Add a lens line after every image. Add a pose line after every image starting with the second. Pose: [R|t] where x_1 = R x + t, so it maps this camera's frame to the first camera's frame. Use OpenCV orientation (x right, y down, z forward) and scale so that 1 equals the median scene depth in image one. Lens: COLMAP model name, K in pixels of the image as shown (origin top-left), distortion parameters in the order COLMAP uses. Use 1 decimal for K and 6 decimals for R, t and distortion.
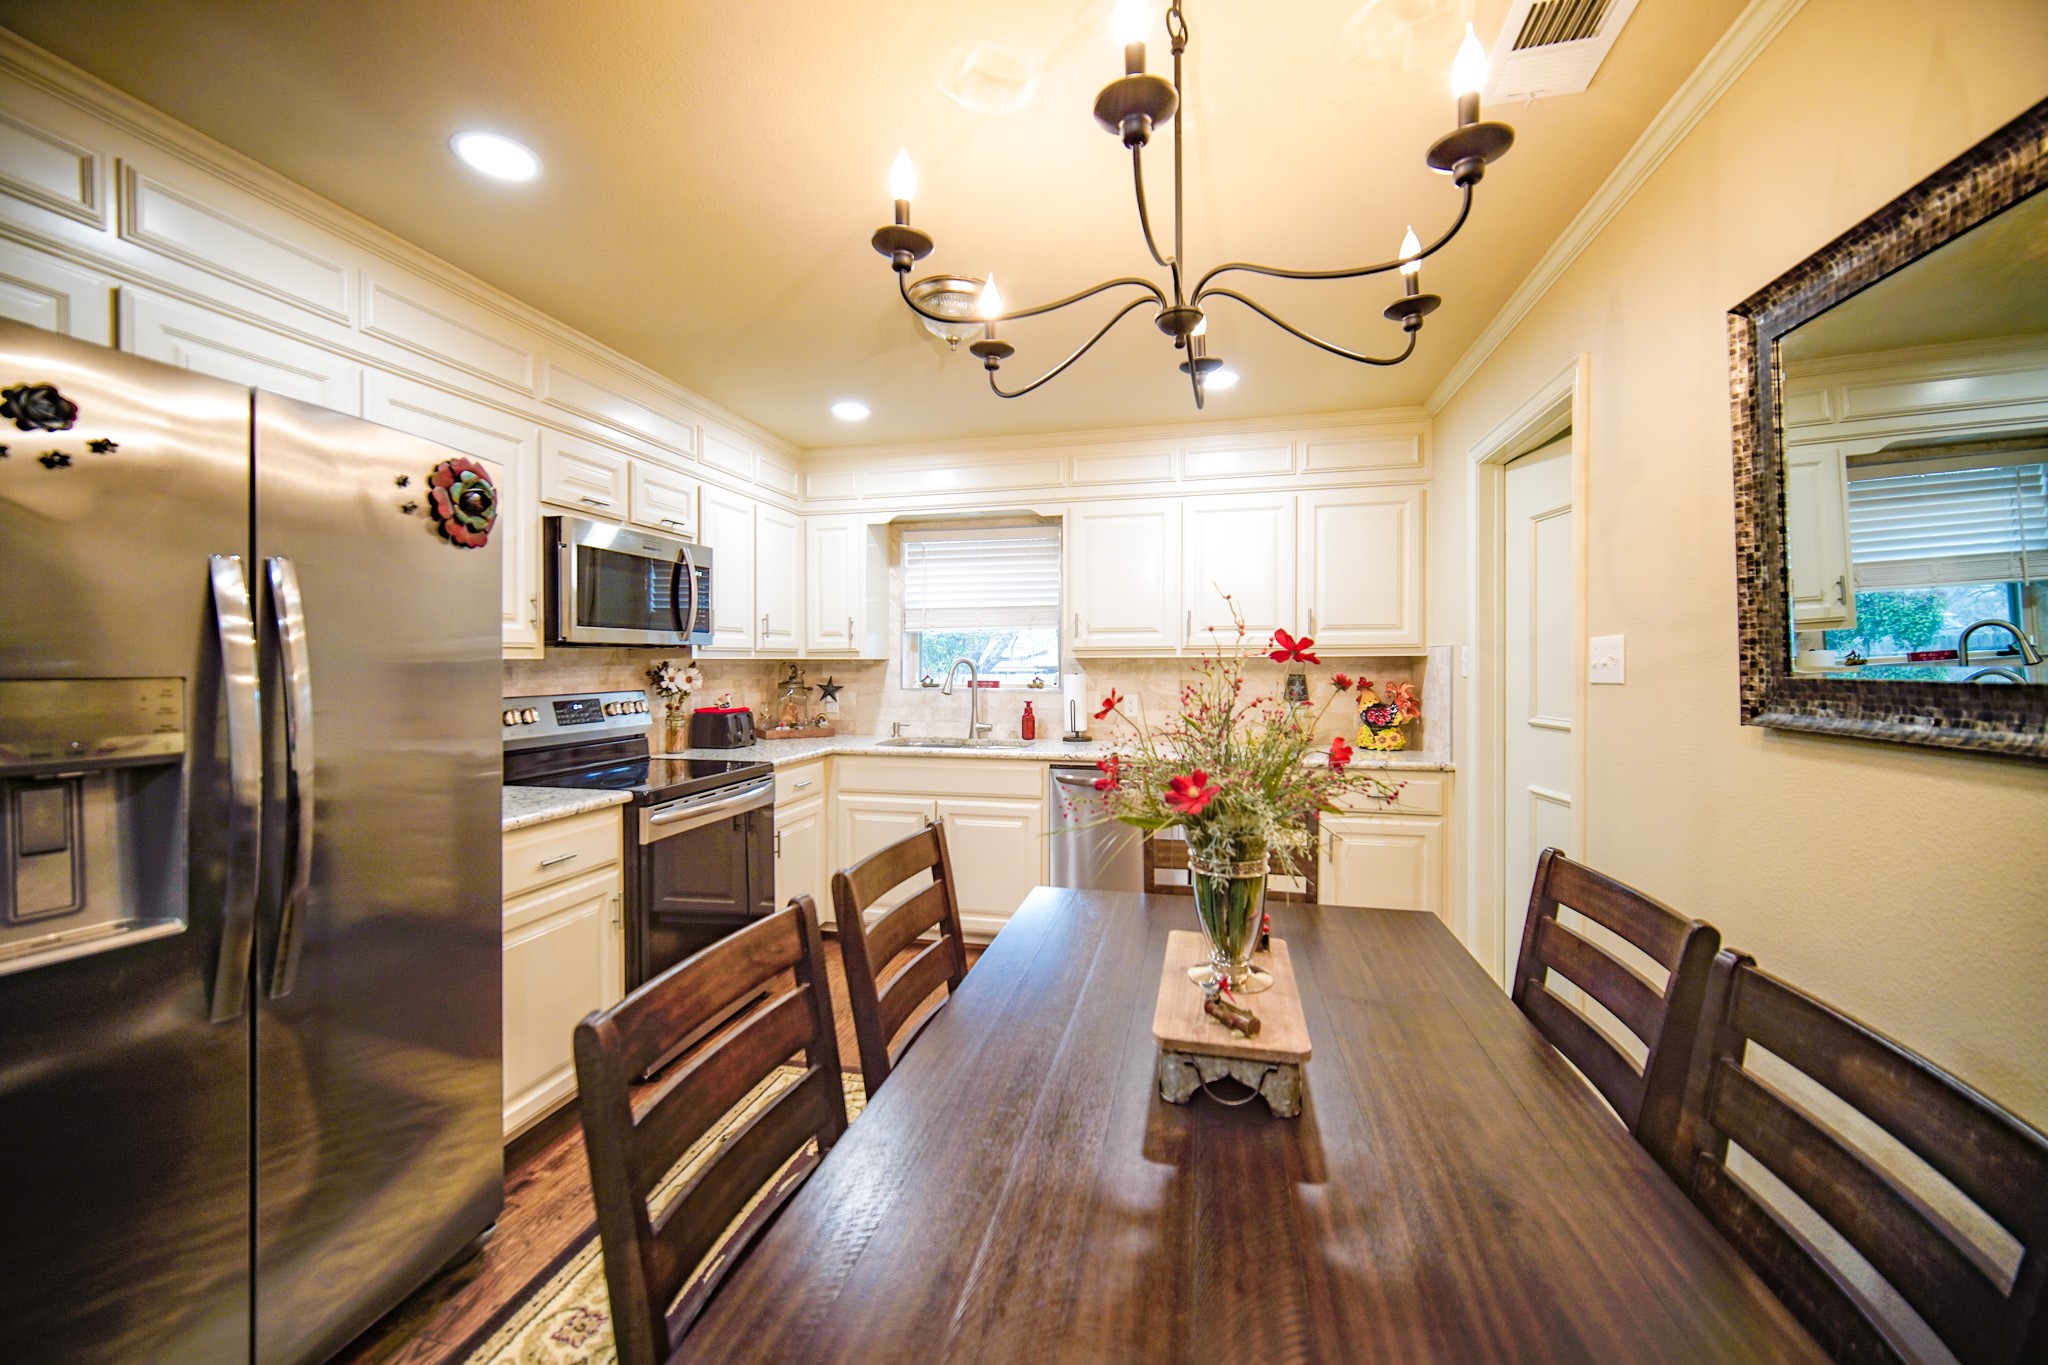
lens RADIAL K [[810.7, 0, 1019.1], [0, 810.7, 671.5], [0, 0, 1]] dist [-0.007865, 0.002306]
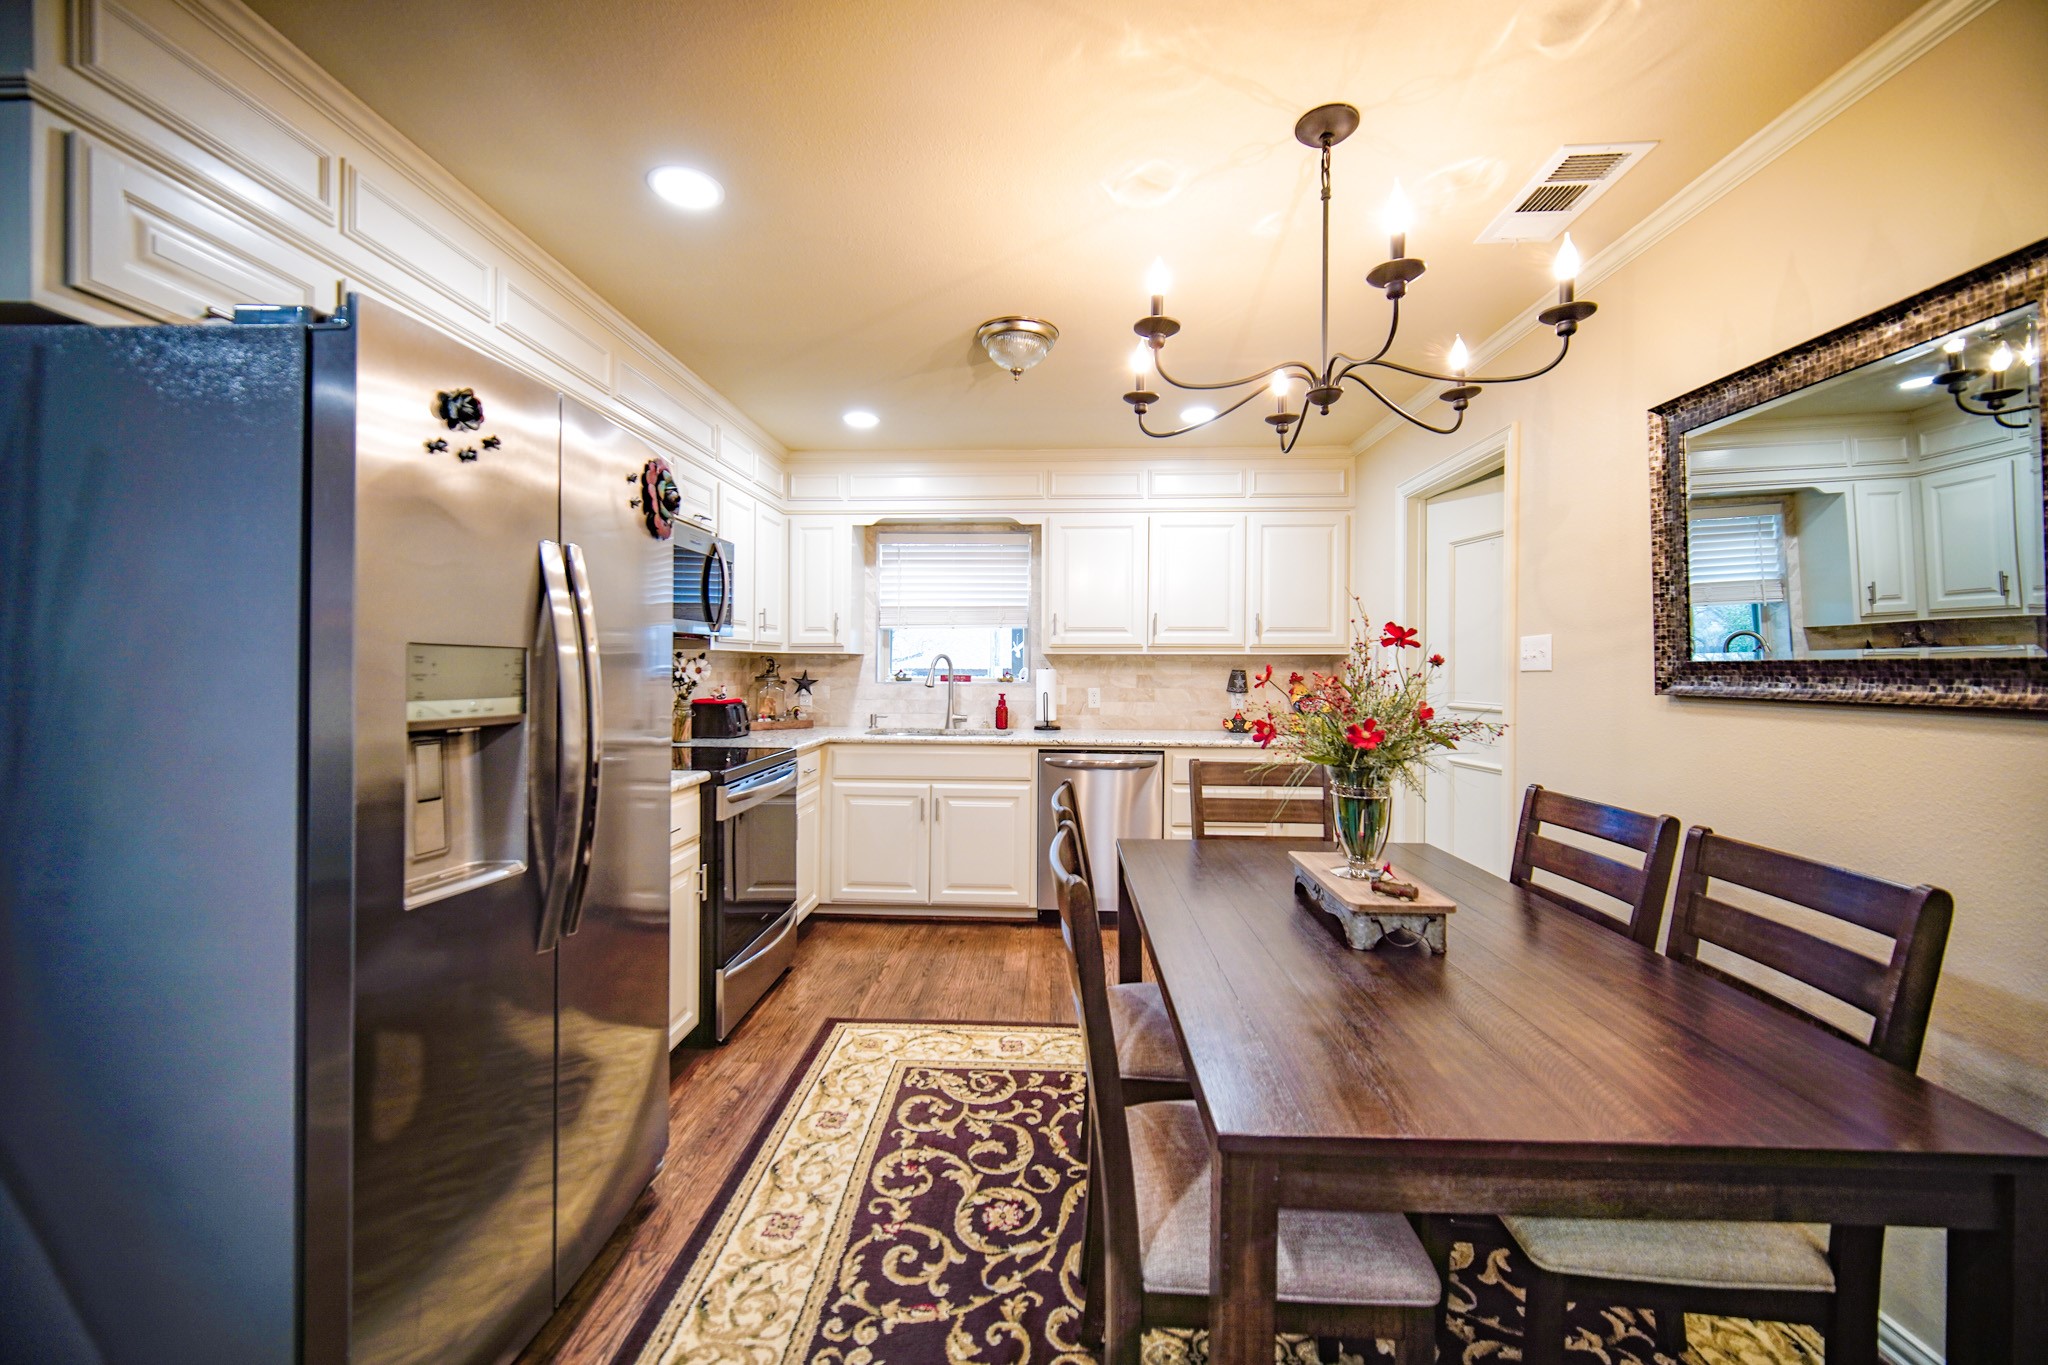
lens RADIAL K [[810.7, 0, 1021.7], [0, 810.7, 671.4], [0, 0, 1]] dist [-0.007865, 0.002306]
pose [[0.982735, 0.006052, 0.184919, -0.211868], [-0.005082, 0.999971, -0.005717, 0.016504], [-0.184948, 0.004678, 0.982737, -0.093603]]
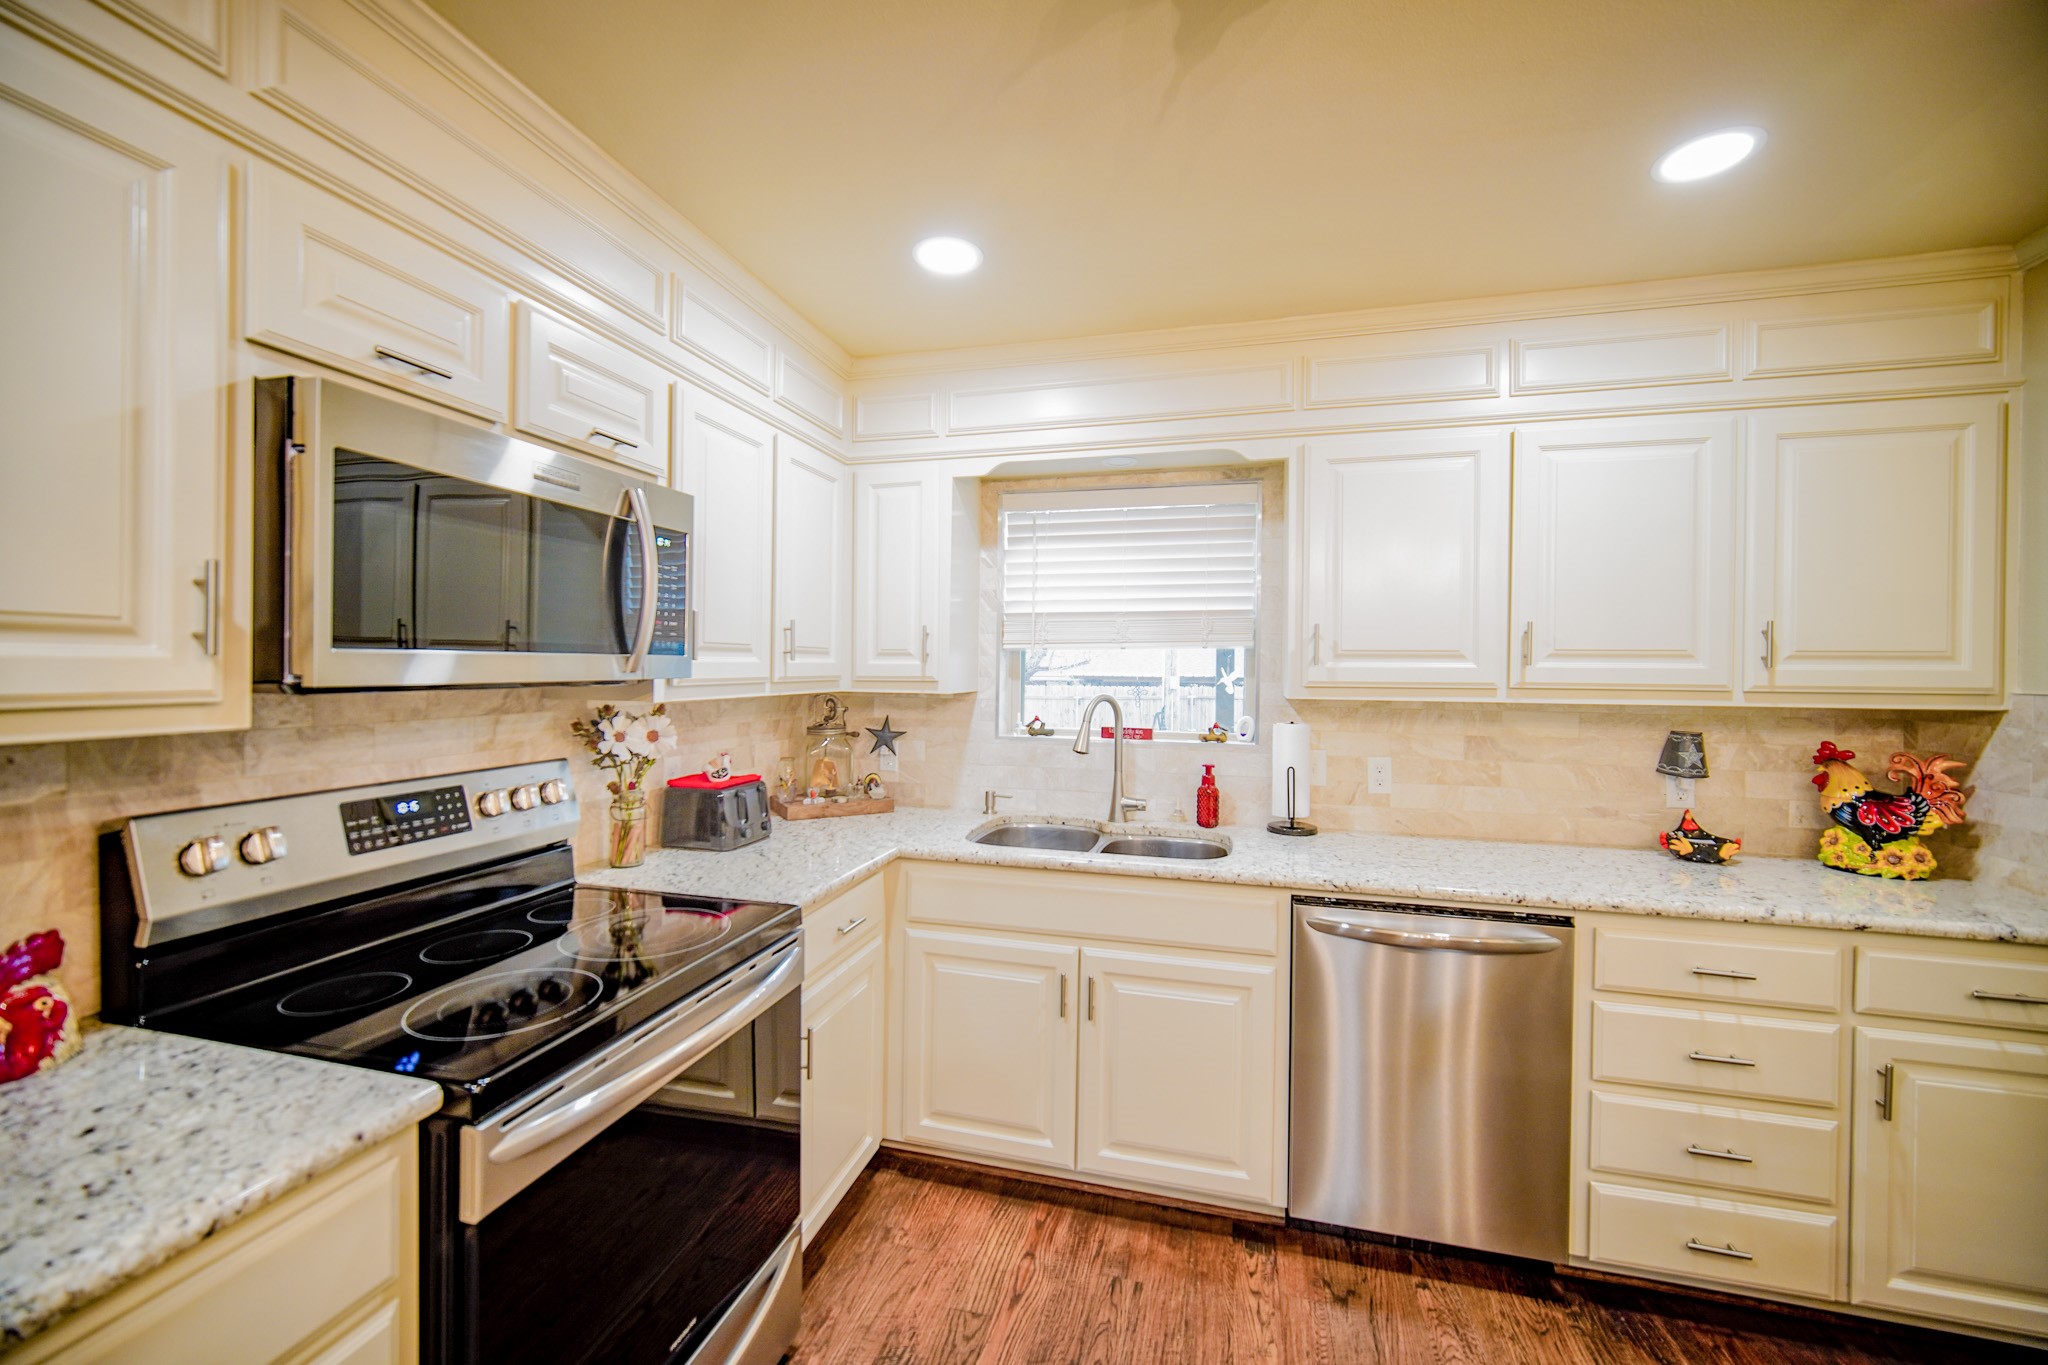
lens RADIAL K [[810.7, 0, 1015.2], [0, 810.7, 671.5], [0, 0, 1]] dist [-0.007865, 0.002306]
pose [[0.999522, 0.011783, -0.028597, -0.154557], [-0.011975, 0.999907, -0.006548, -0.037138], [0.028517, 0.006887, 0.999570, 0.487728]]
